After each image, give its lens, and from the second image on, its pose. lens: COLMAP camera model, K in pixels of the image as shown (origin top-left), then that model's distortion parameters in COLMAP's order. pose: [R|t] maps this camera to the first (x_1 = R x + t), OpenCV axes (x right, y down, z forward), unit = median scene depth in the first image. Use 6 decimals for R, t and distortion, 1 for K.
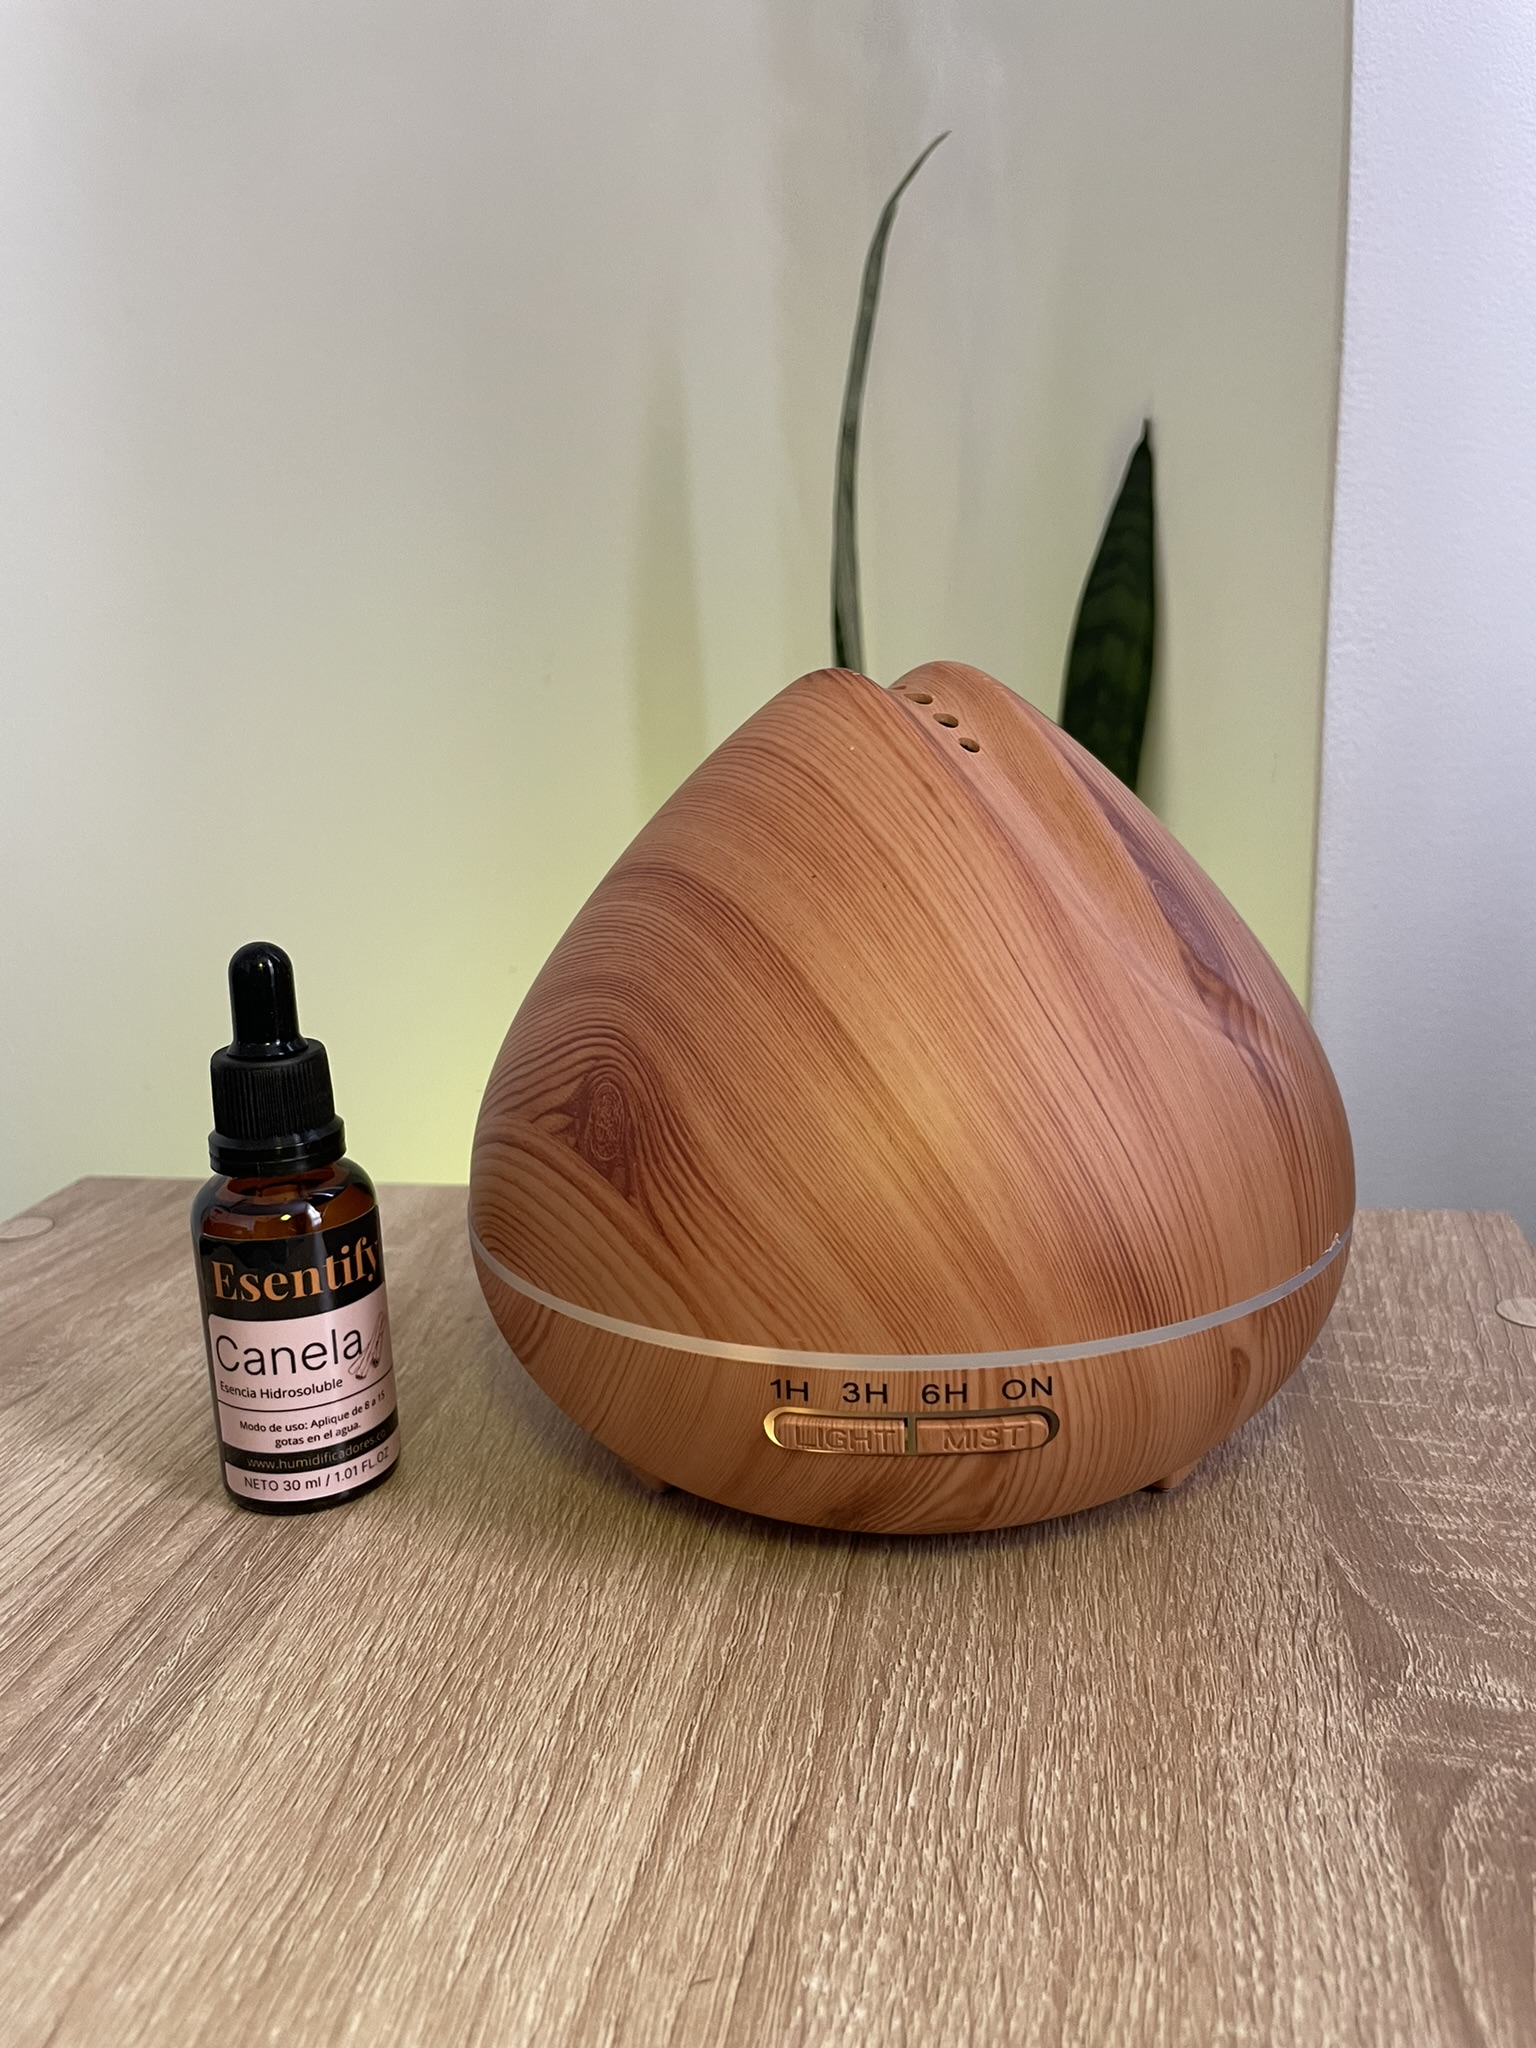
lens RADIAL K [[1598.4, 0, 777.4], [0, 1598.4, 1015.9], [0, 0, 1]] dist [0.075860, -0.131910]
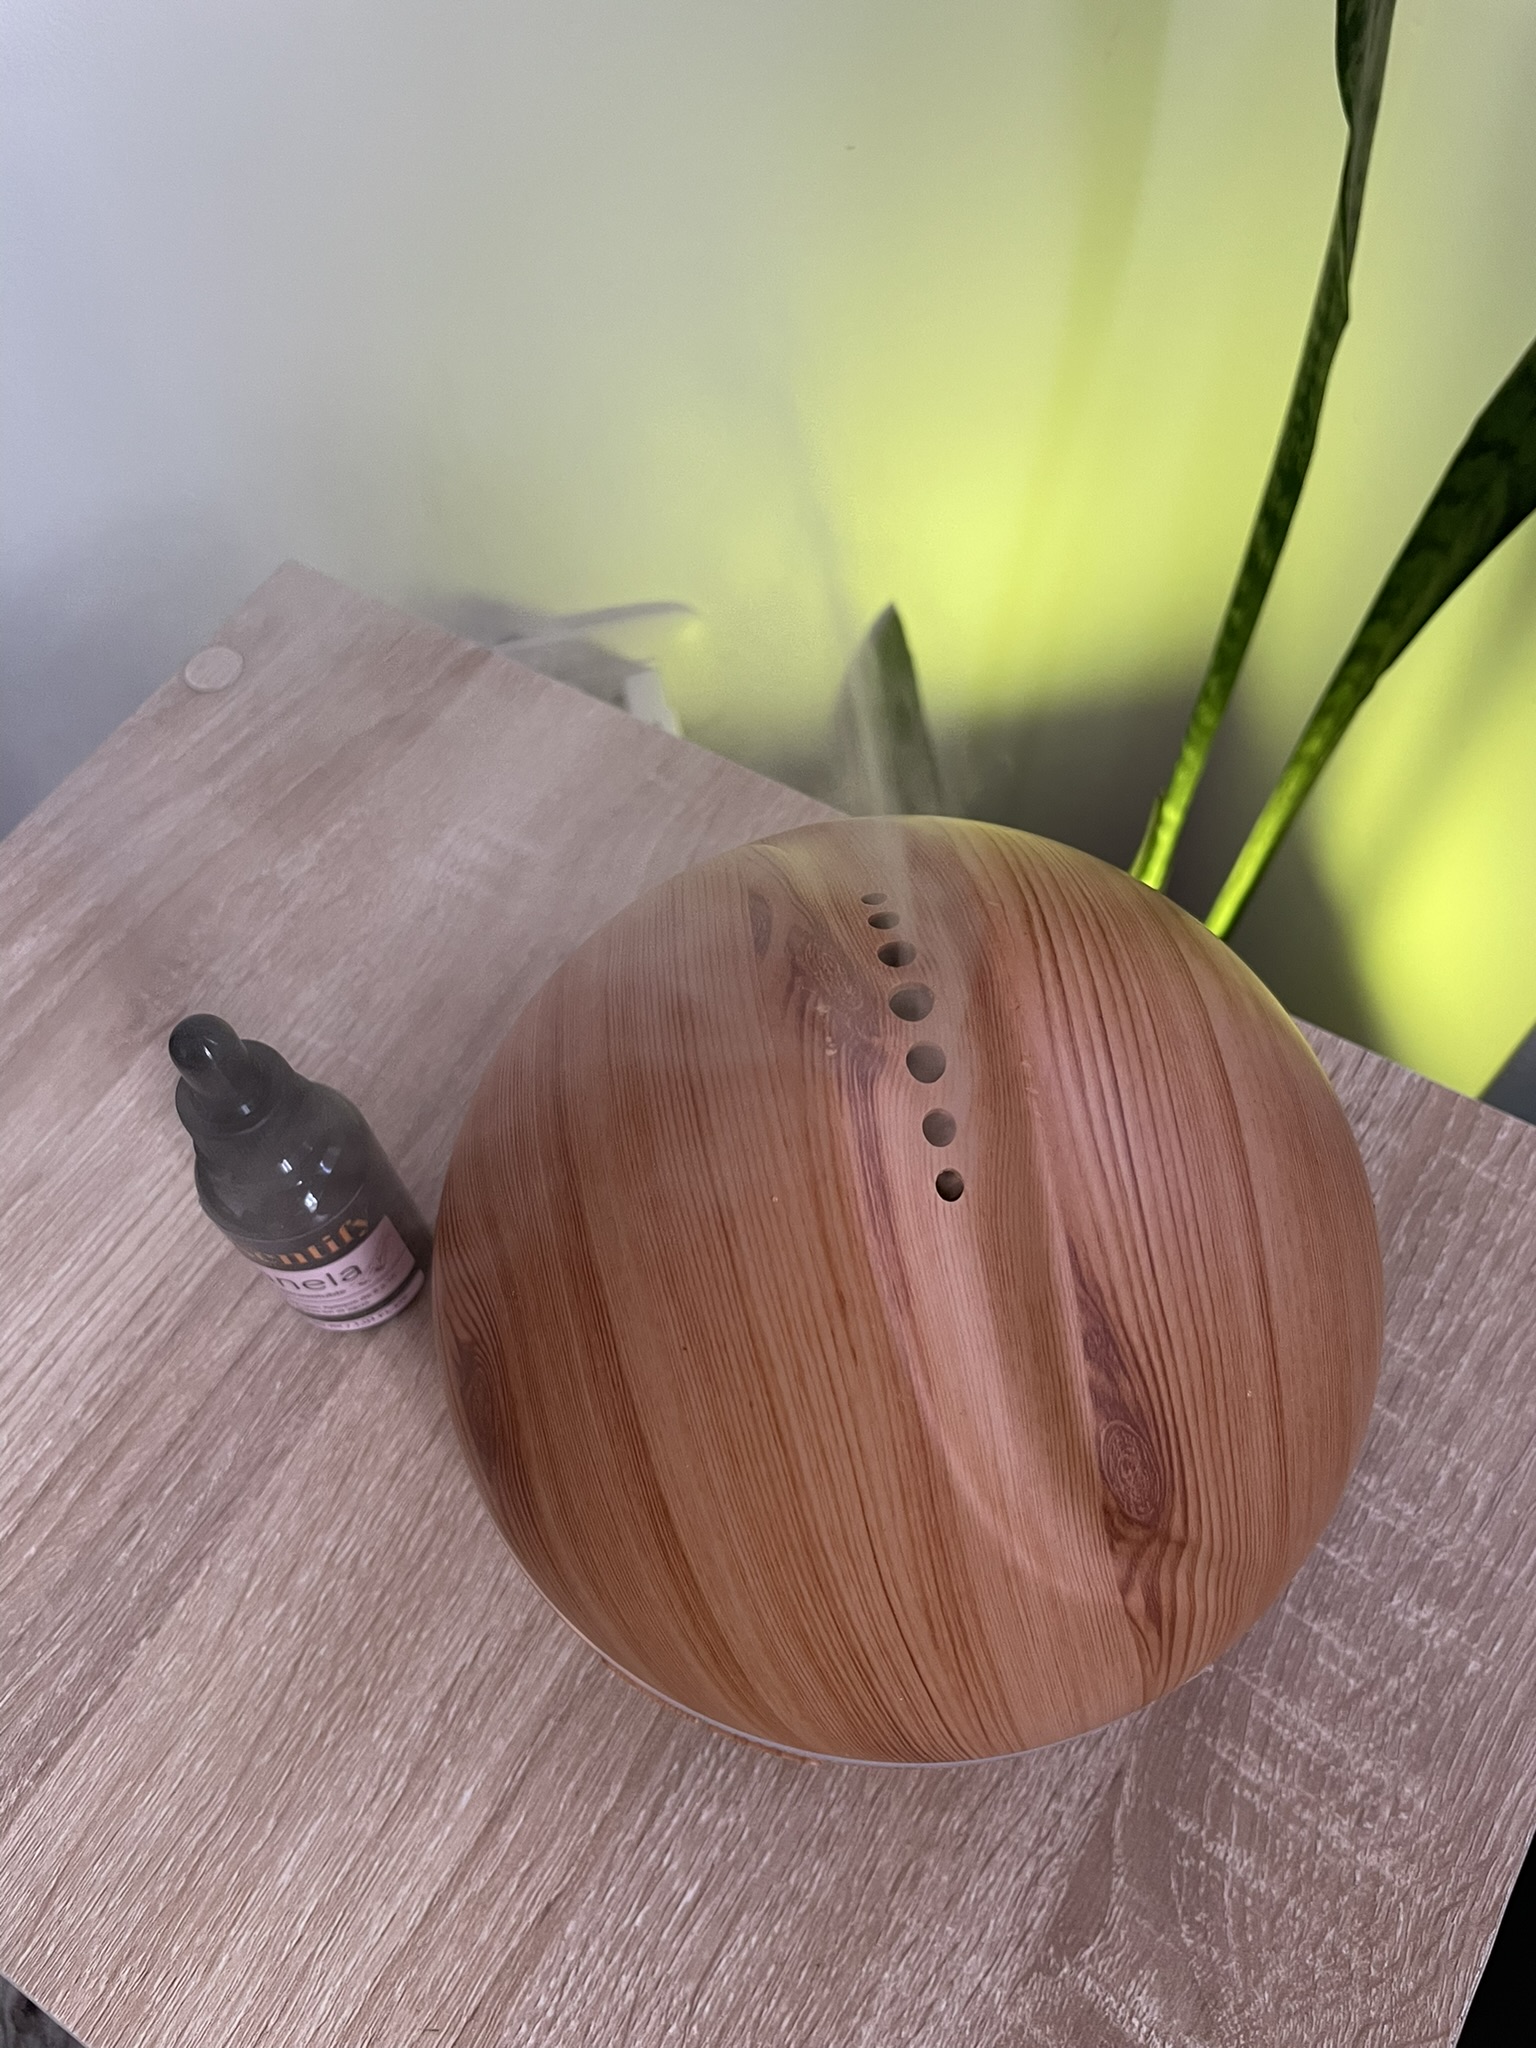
lens RADIAL K [[1598.4, 0, 777.4], [0, 1598.4, 1015.9], [0, 0, 1]] dist [0.075860, -0.131910]
pose [[0.934824, 0.308221, -0.176362, 0.177666], [-0.079146, 0.664986, 0.742650, -0.911170], [0.346179, -0.680289, 0.646039, 0.628963]]
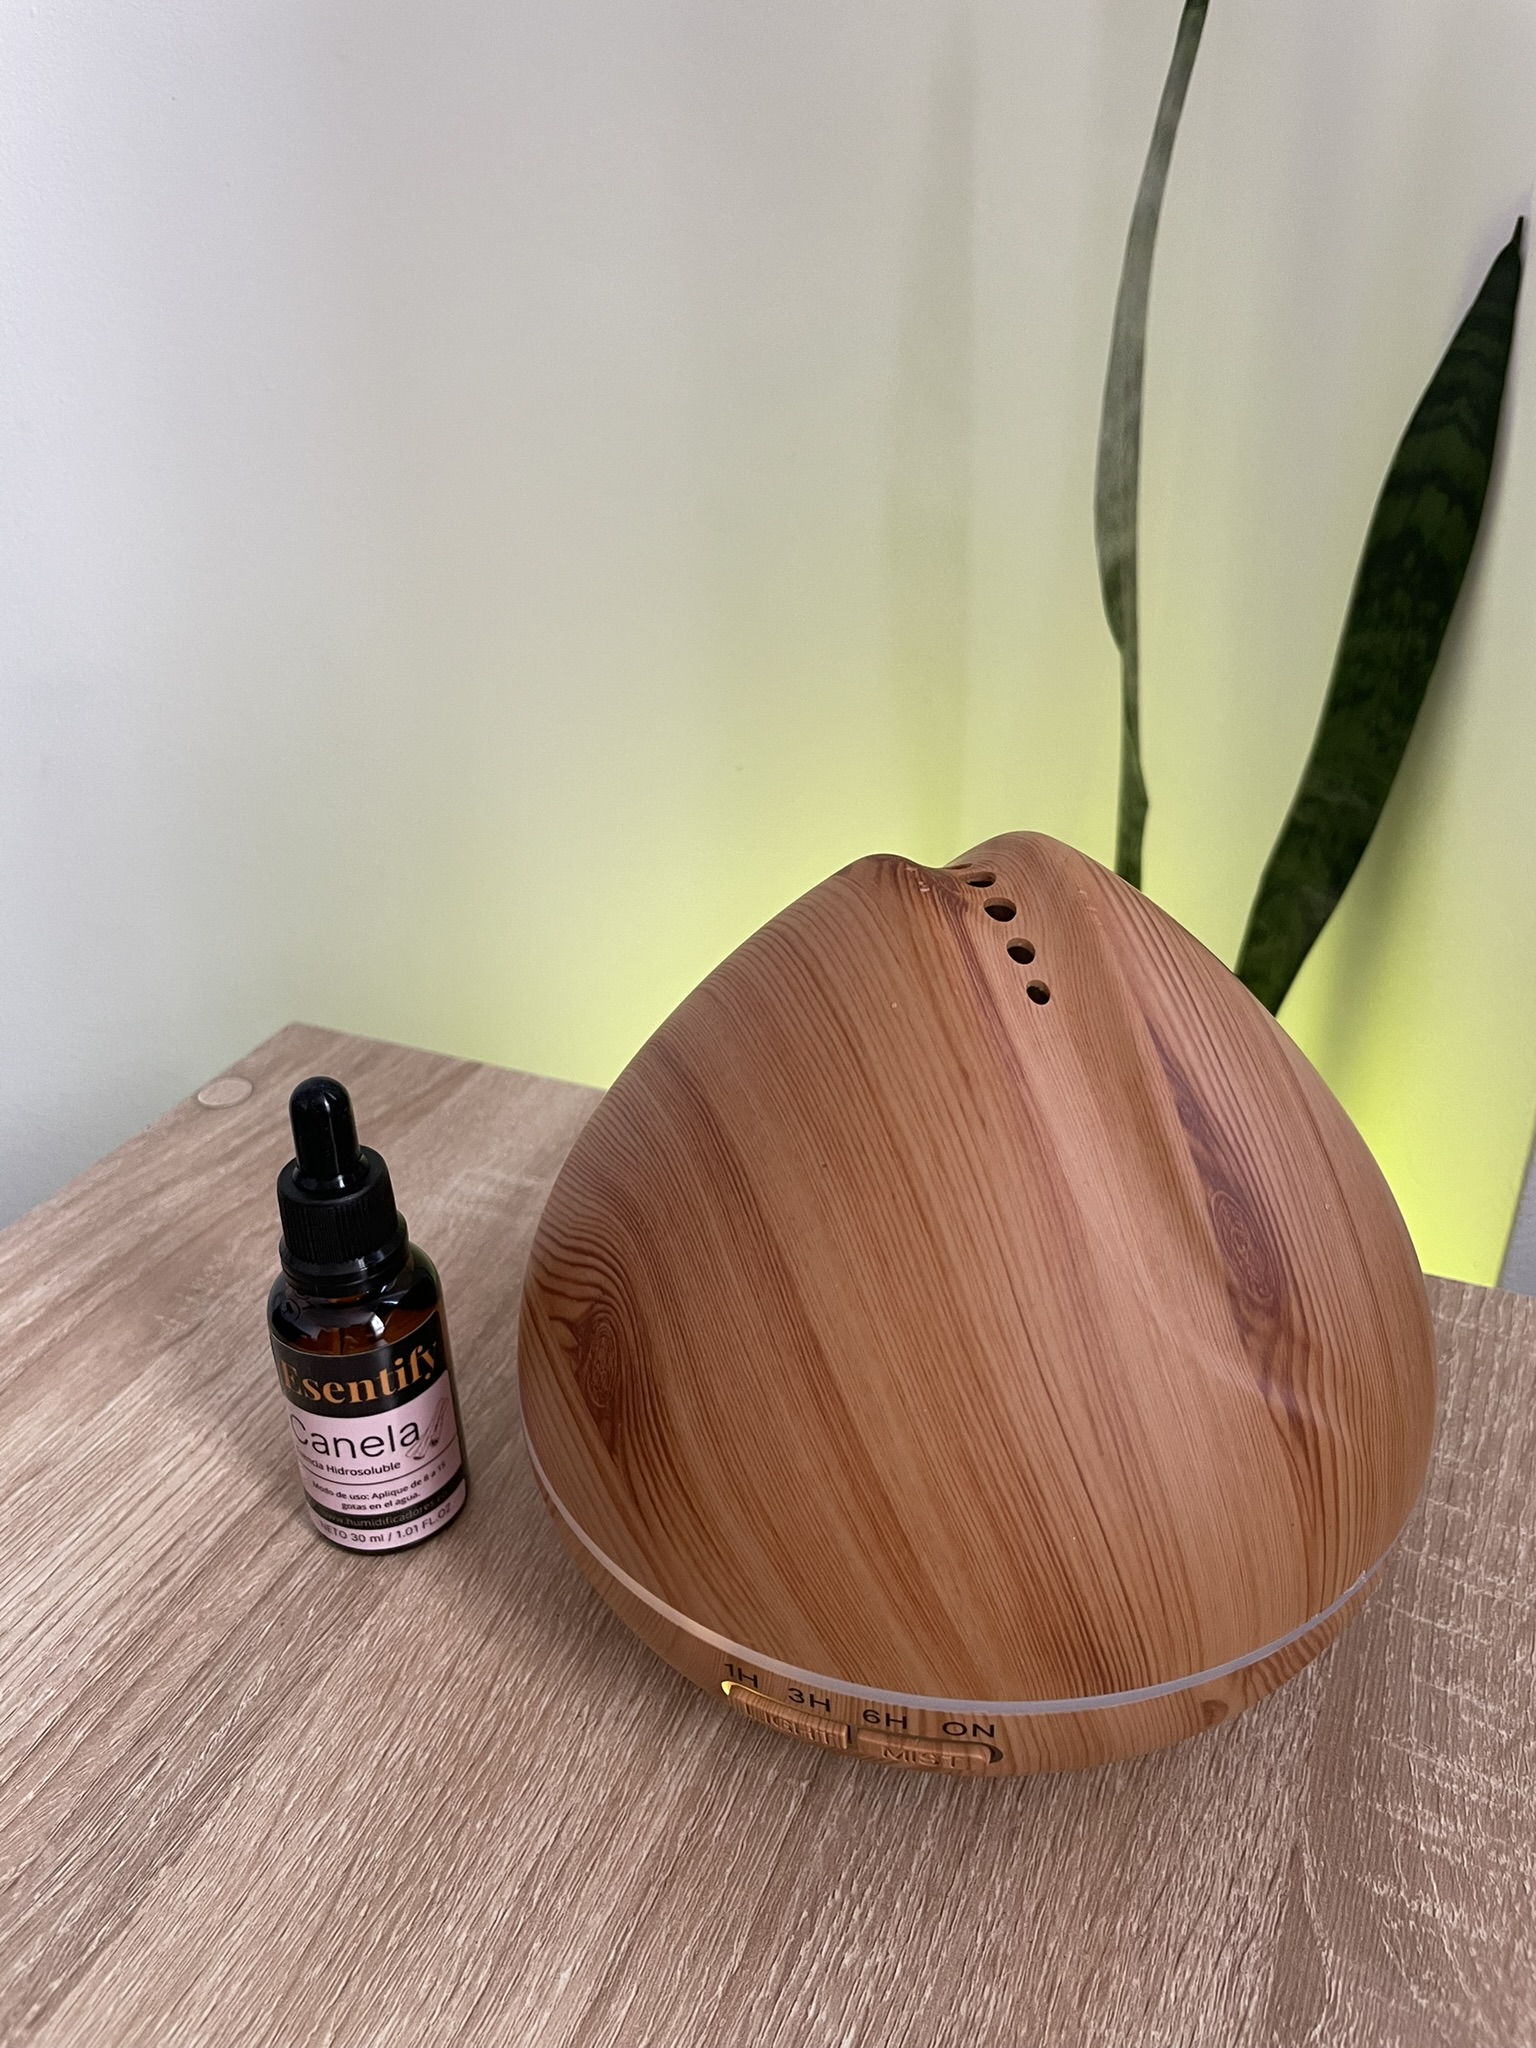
lens RADIAL K [[1594.7, 0, 768.0], [0, 1594.7, 1024.0], [0, 0, 1]] dist [0.077069, -0.129966]
pose [[0.972342, 0.126832, -0.196123, 0.175052], [-0.065650, 0.954272, 0.291640, -0.469608], [0.224144, -0.270699, 0.936206, 0.154646]]
